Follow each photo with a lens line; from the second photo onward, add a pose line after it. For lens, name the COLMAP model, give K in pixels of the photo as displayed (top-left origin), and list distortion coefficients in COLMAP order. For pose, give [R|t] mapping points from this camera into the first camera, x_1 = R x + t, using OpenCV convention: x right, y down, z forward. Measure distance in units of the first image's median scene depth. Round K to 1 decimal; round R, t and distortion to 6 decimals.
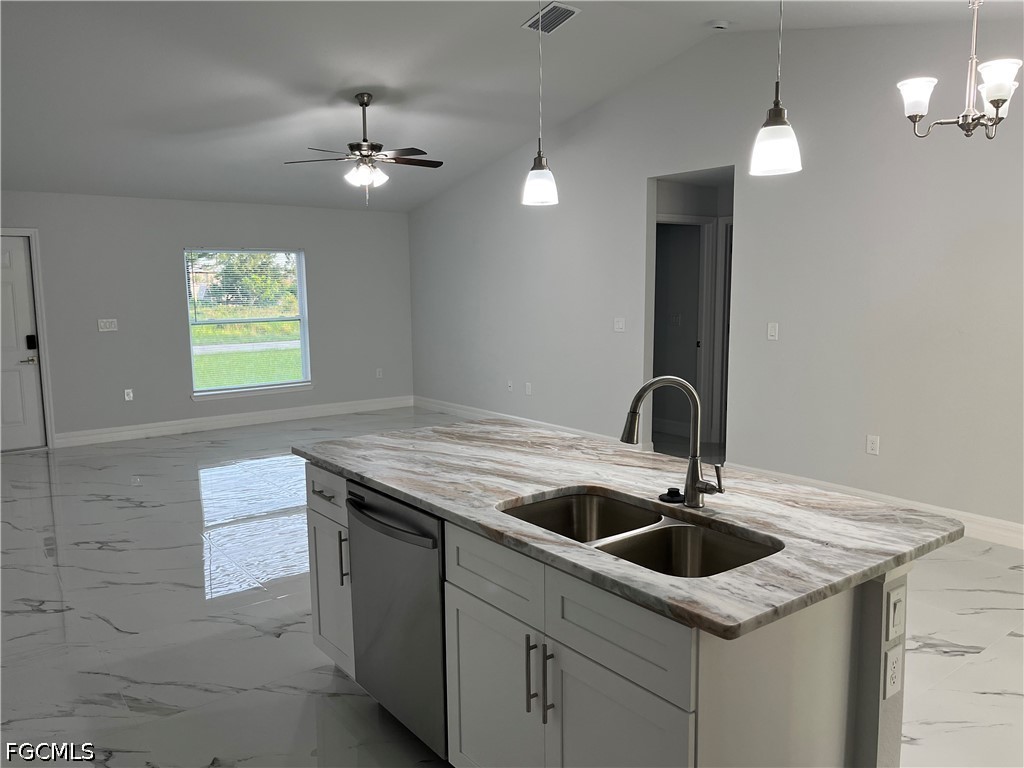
lens RADIAL K [[775.4, 0, 512.0], [0, 775.4, 384.2], [0, 0, 1]] dist [0.032933, -0.020984]
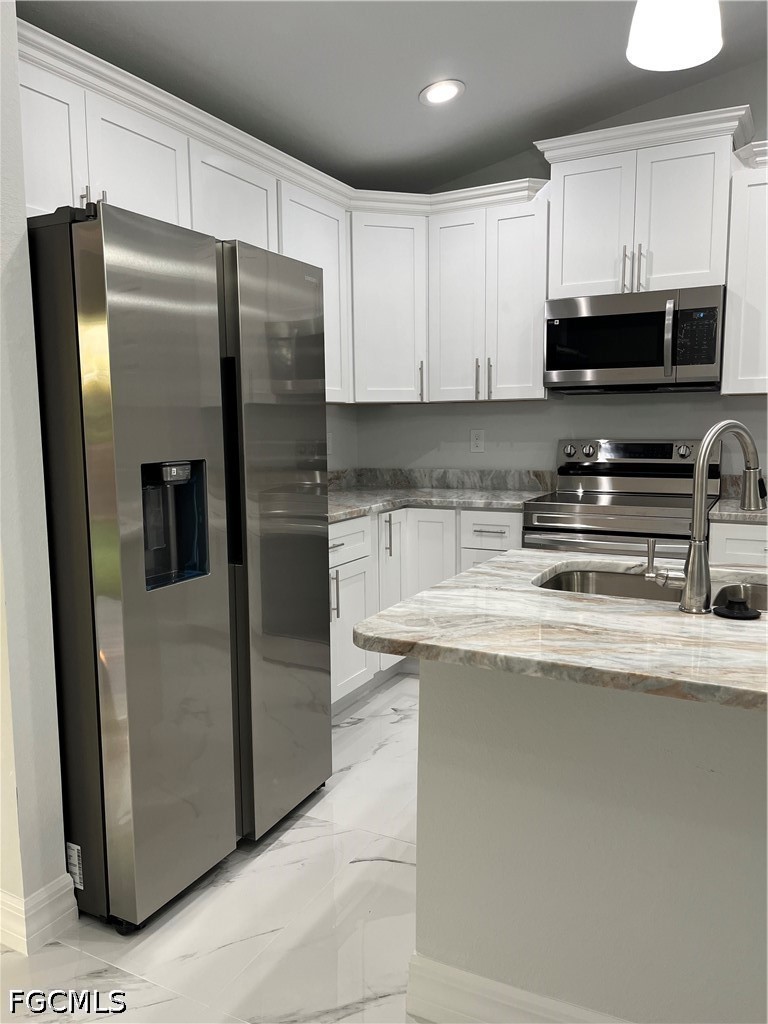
lens RADIAL K [[775.4, 0, 385.9], [0, 775.4, 512.9], [0, 0, 1]] dist [0.032933, -0.020984]
pose [[-0.903990, 0.077909, -0.420395, 0.581023], [-0.028477, 0.970103, 0.241018, -0.066517], [0.426604, 0.229850, -0.874744, 1.110967]]
